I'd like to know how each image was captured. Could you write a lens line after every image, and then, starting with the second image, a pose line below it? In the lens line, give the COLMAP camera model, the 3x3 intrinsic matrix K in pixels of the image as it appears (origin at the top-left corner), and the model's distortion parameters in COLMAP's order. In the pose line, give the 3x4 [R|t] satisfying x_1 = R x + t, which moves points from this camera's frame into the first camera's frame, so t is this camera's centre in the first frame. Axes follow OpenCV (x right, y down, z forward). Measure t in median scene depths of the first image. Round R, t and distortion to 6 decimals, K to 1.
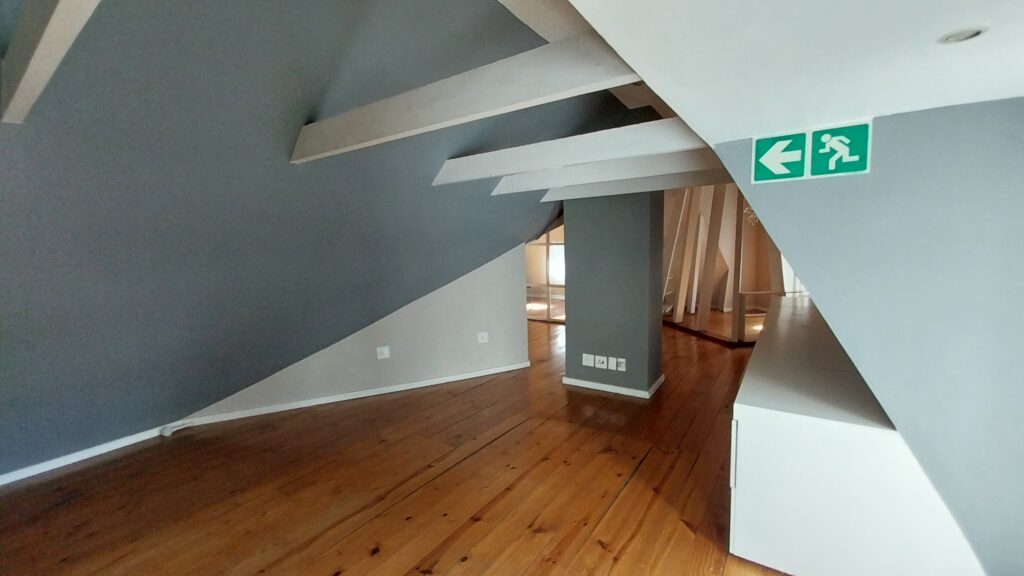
lens RADIAL K [[403.1, 0, 518.2], [0, 403.1, 288.5], [0, 0, 1]] dist [0.036516, -0.021280]
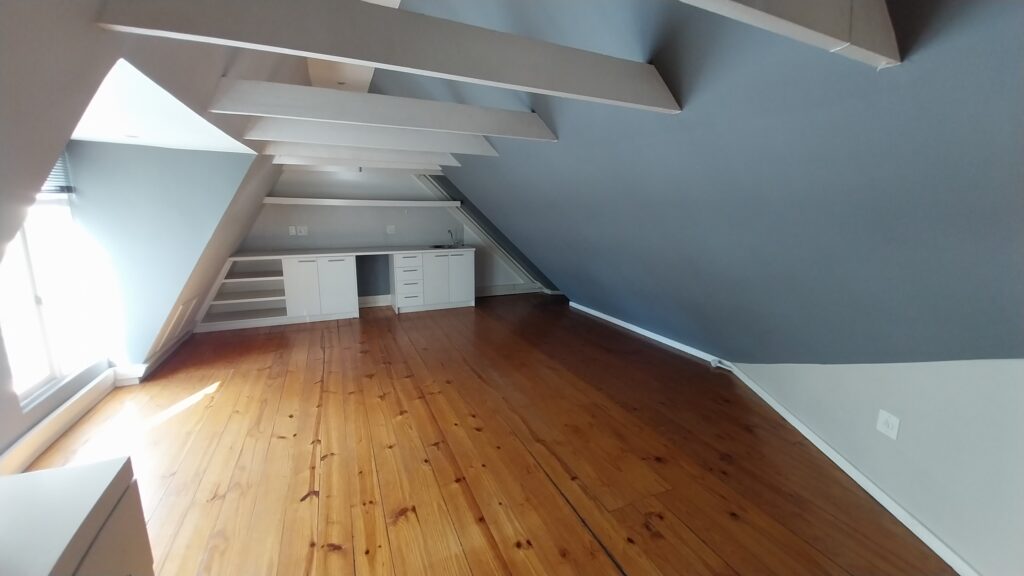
lens RADIAL K [[403.1, 0, 518.2], [0, 403.1, 288.5], [0, 0, 1]] dist [0.036516, -0.021280]
pose [[-0.511772, 0.191198, -0.837575, 0.540279], [-0.098254, 0.955499, 0.278152, -0.185569], [0.853484, 0.224646, -0.470212, 1.367424]]
